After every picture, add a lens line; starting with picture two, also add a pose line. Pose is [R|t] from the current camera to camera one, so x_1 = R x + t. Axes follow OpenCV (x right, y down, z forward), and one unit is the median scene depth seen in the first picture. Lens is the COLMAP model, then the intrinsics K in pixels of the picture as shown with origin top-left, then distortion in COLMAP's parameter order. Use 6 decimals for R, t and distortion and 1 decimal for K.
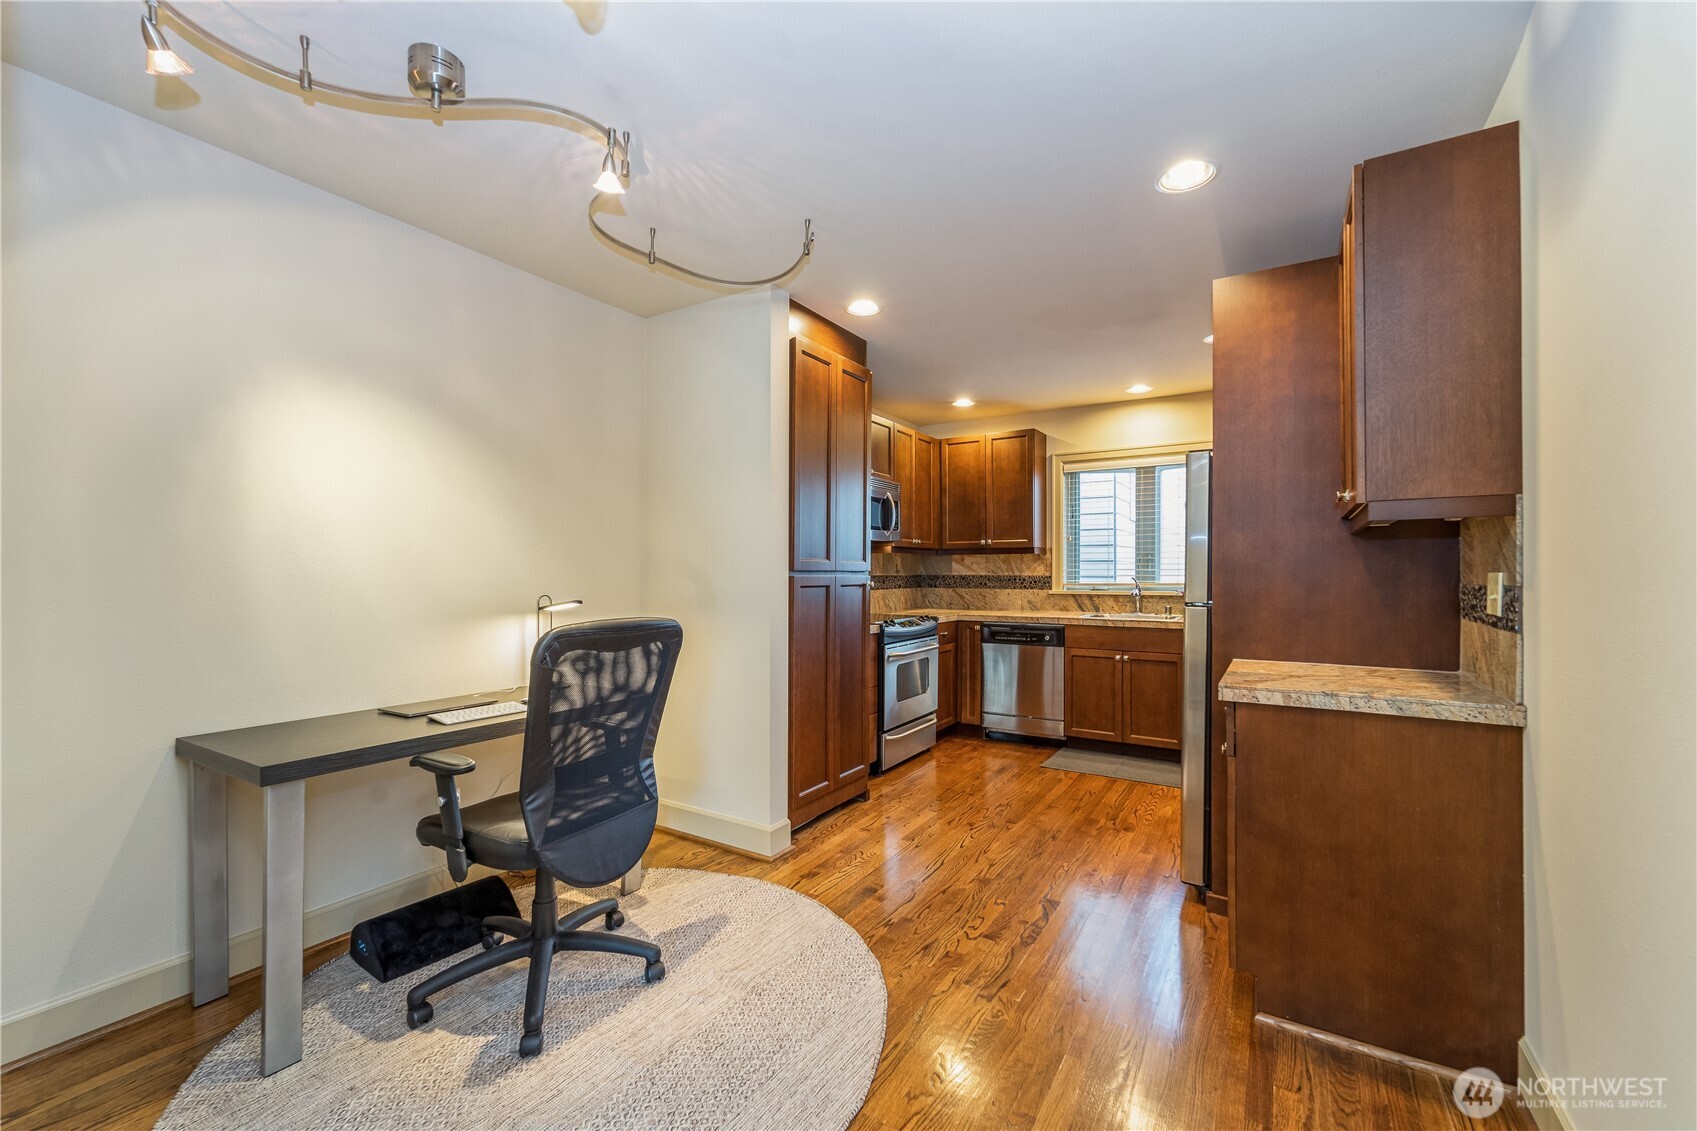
lens RADIAL K [[687.7, 0, 858.6], [0, 687.7, 572.1], [0, 0, 1]] dist [-0.000177, 0.000143]
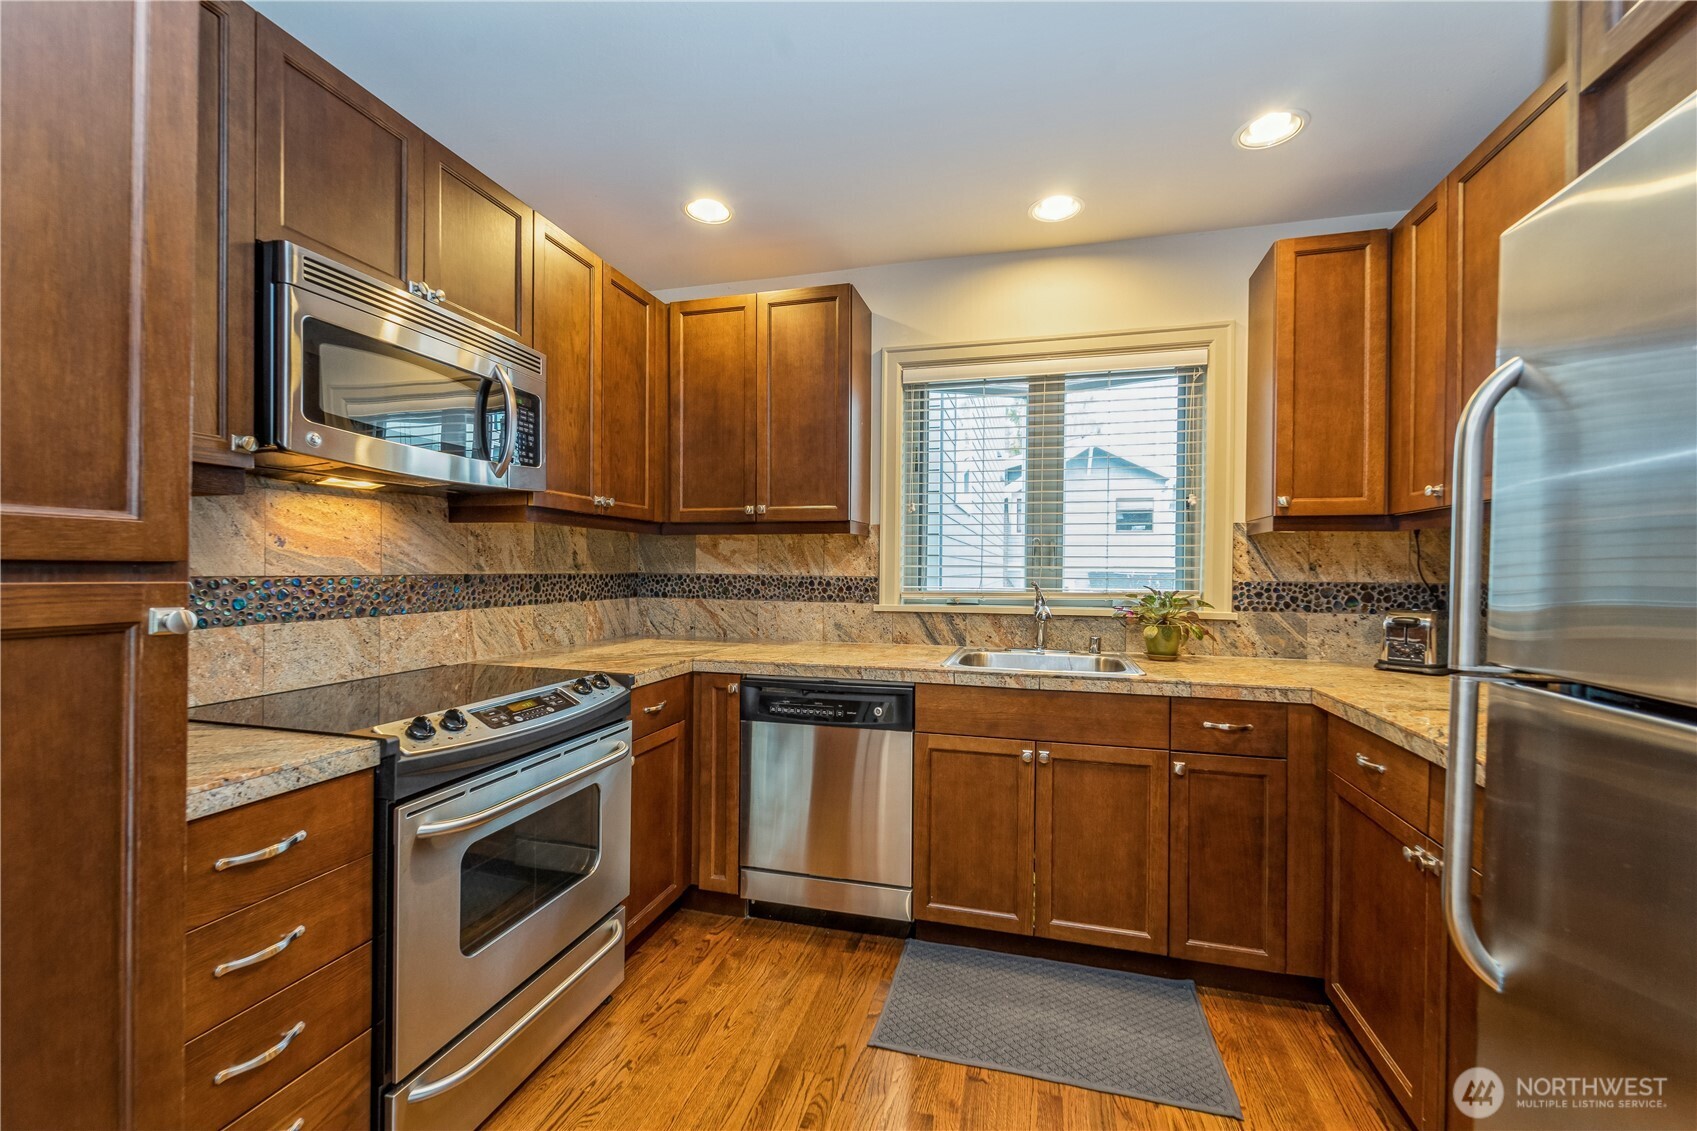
lens RADIAL K [[687.7, 0, 847.9], [0, 687.7, 573.1], [0, 0, 1]] dist [-0.000177, 0.000143]
pose [[0.961190, 0.007433, 0.275786, 0.115623], [-0.009030, 0.999949, 0.004521, -0.000052], [-0.275739, -0.006836, 0.961208, 0.517294]]
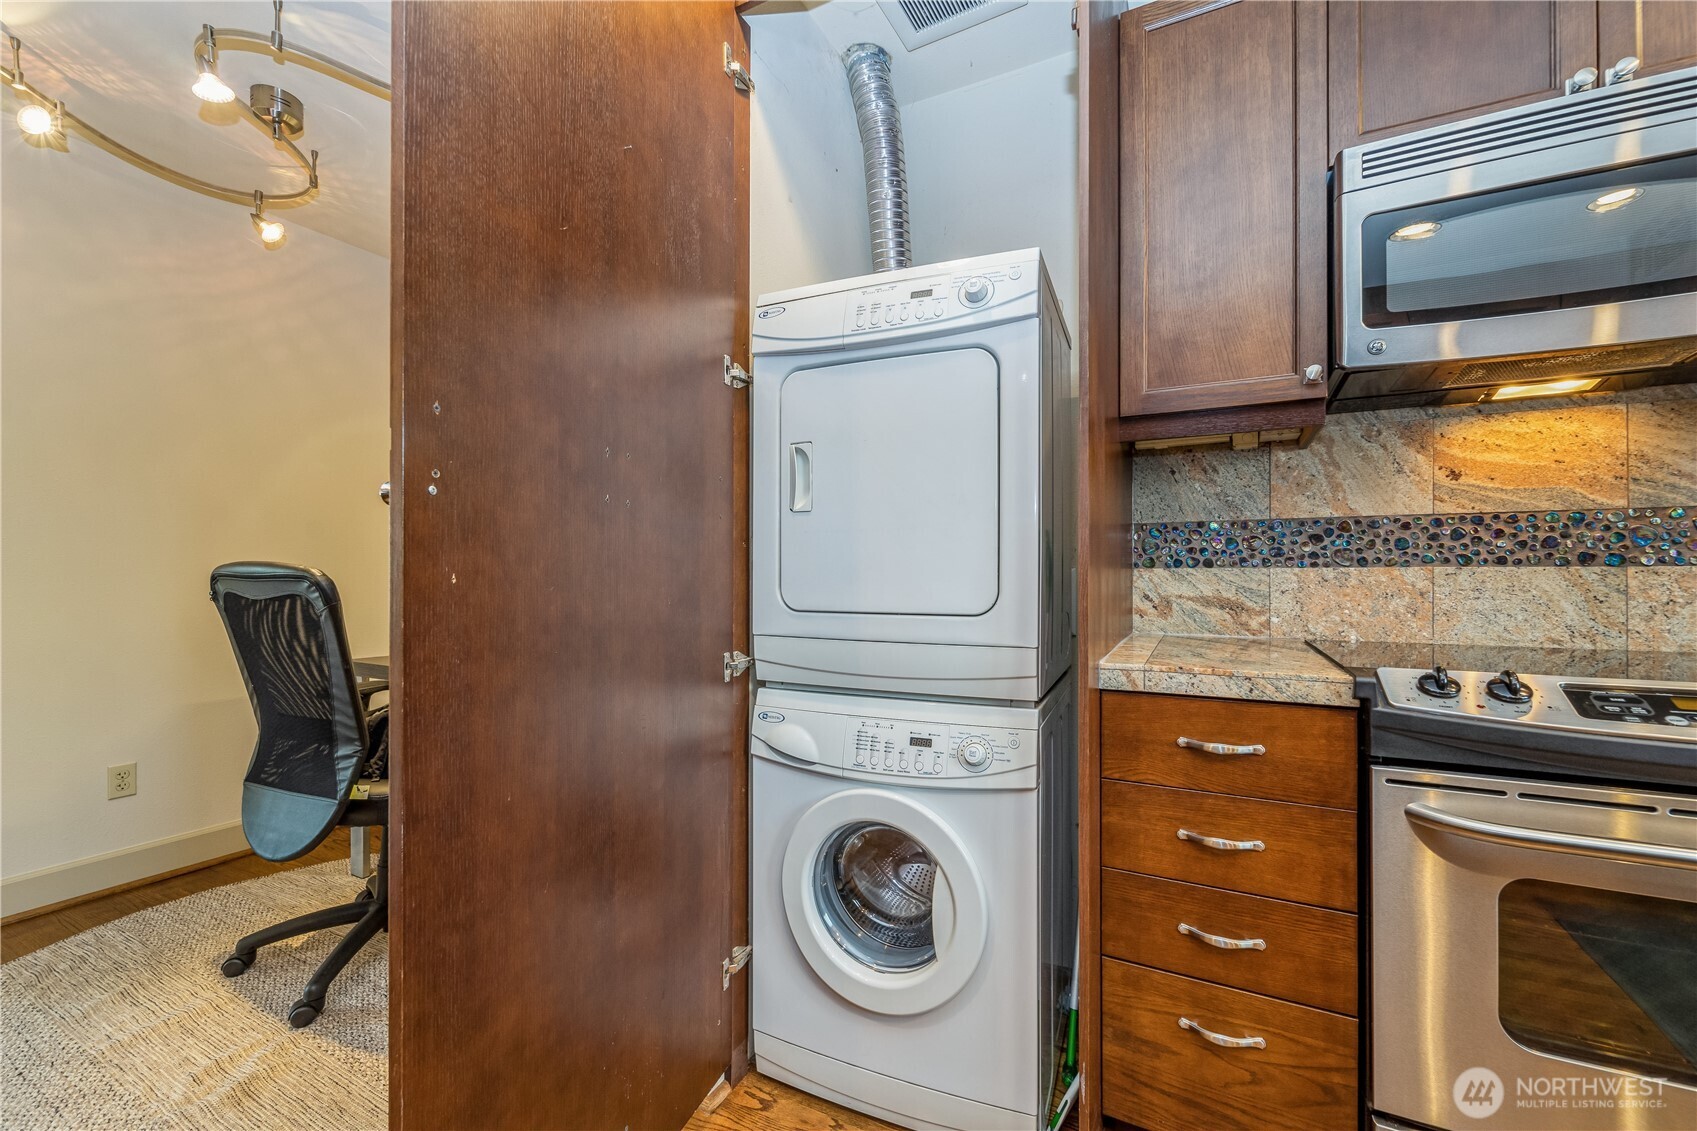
lens RADIAL K [[687.7, 0, 848.3], [0, 687.7, 567.3], [0, 0, 1]] dist [-0.000177, 0.000143]
pose [[0.081054, -0.004824, -0.996698, 0.213356], [-0.001108, 0.999987, -0.004930, 0.029308], [0.996709, 0.001504, 0.081047, 0.626411]]
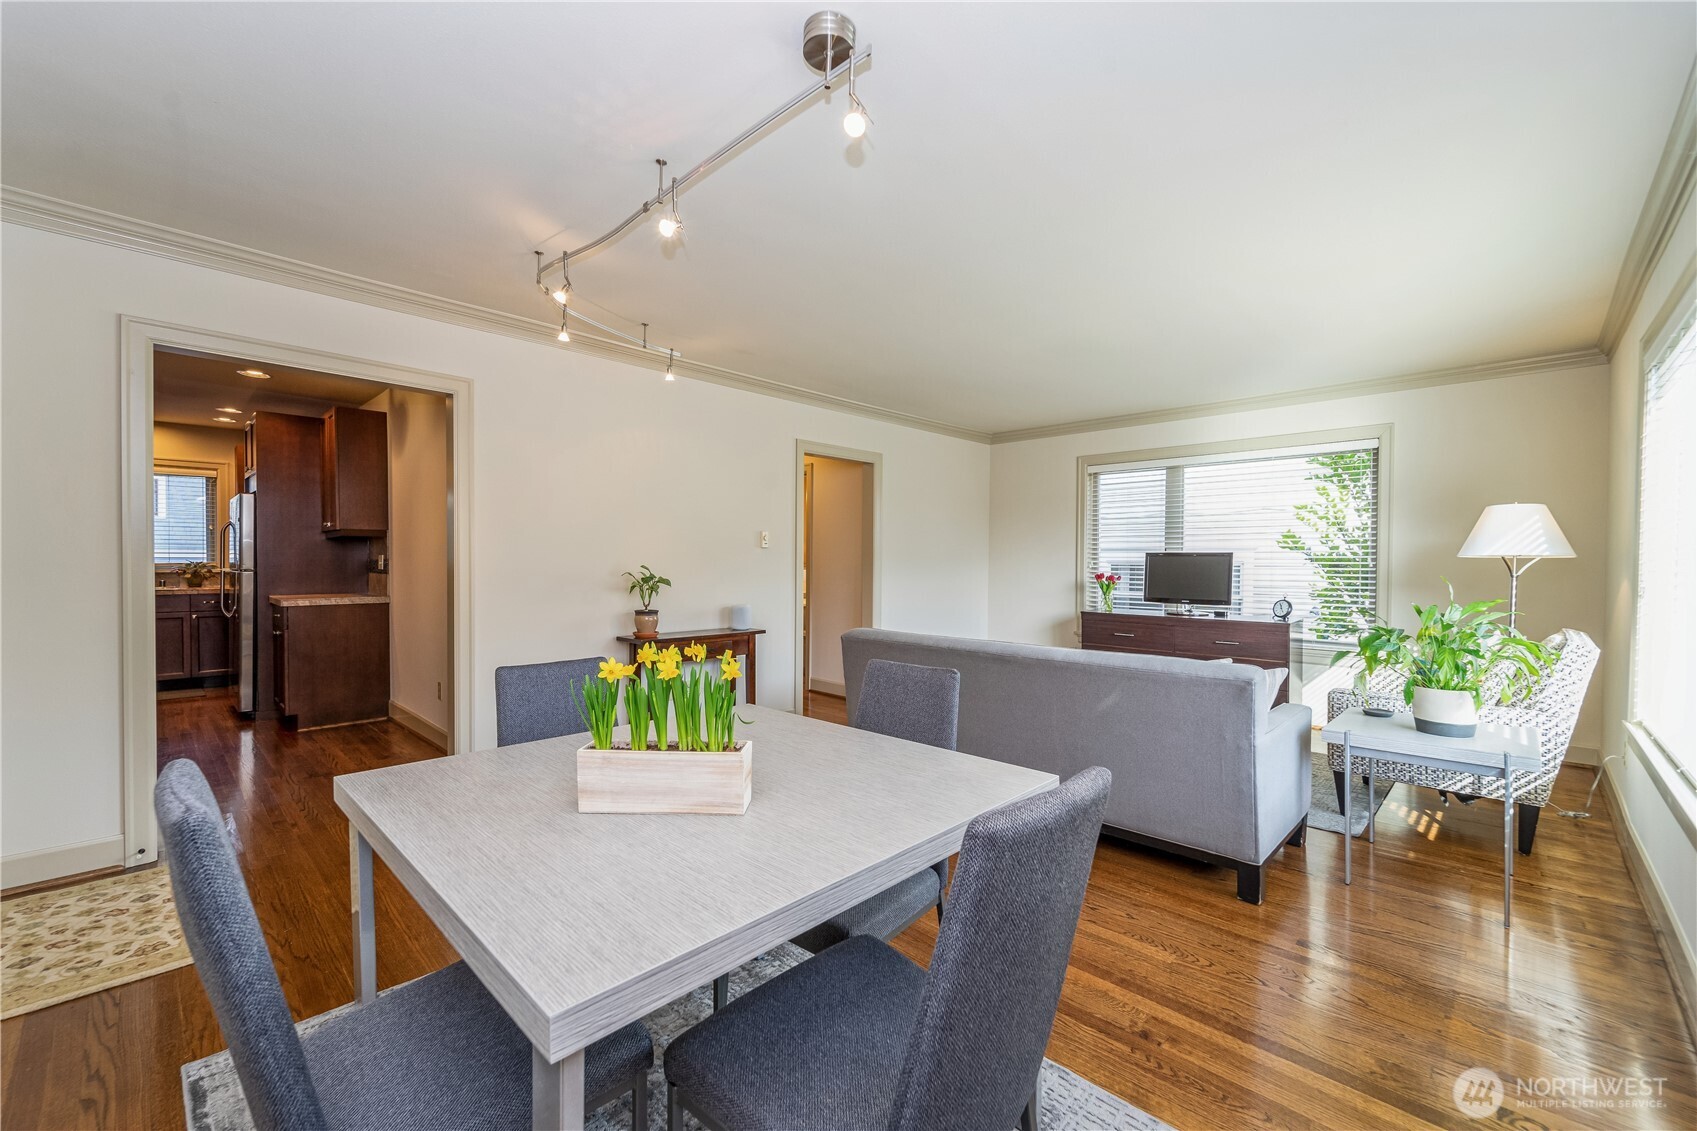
lens RADIAL K [[687.7, 0, 847.8], [0, 687.7, 567.7], [0, 0, 1]] dist [-0.000177, 0.000143]
pose [[0.221297, -0.013093, 0.975119, -0.538417], [0.001305, 0.999913, 0.013130, 0.007708], [-0.975206, -0.001633, 0.221294, -0.573567]]
